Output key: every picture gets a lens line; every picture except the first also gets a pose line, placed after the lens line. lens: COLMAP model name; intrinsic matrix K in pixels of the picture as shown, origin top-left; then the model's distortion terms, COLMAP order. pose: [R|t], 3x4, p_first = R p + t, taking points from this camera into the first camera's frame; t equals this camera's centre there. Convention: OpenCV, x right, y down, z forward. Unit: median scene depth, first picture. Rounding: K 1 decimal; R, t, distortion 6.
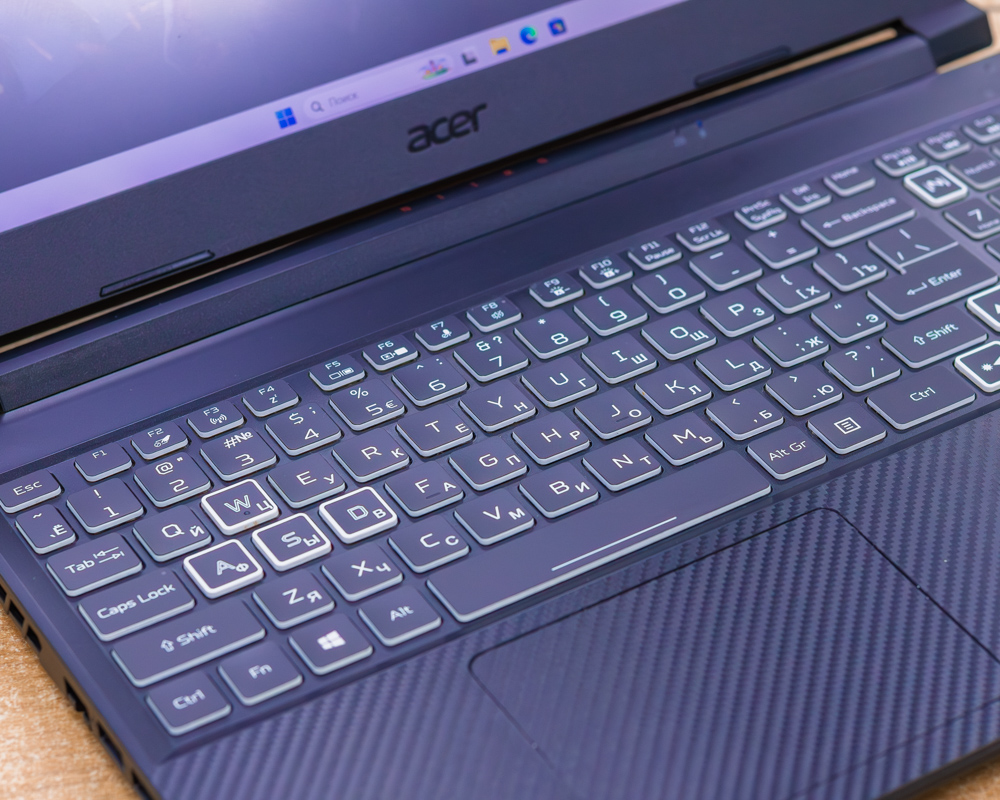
lens RADIAL K [[3053.8, 0, 500.0], [0, 3053.8, 400.0], [0, 0, 1]] dist [0.040982, -0.458622]
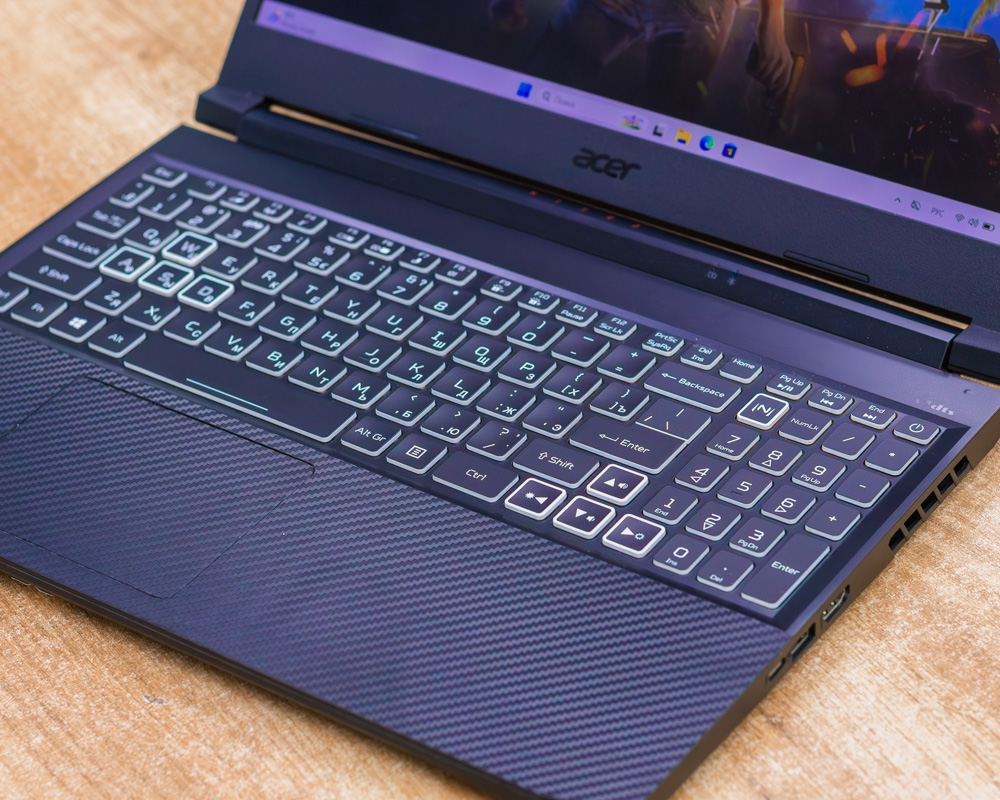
lens RADIAL K [[2915.2, 0, 500.0], [0, 2915.2, 400.0], [0, 0, 1]] dist [-0.151907, -0.282795]
pose [[0.392478, 0.532976, -0.749598, 0.919723], [-0.515783, 0.802323, 0.300408, -0.350434], [0.761530, 0.268726, 0.589795, 0.287470]]
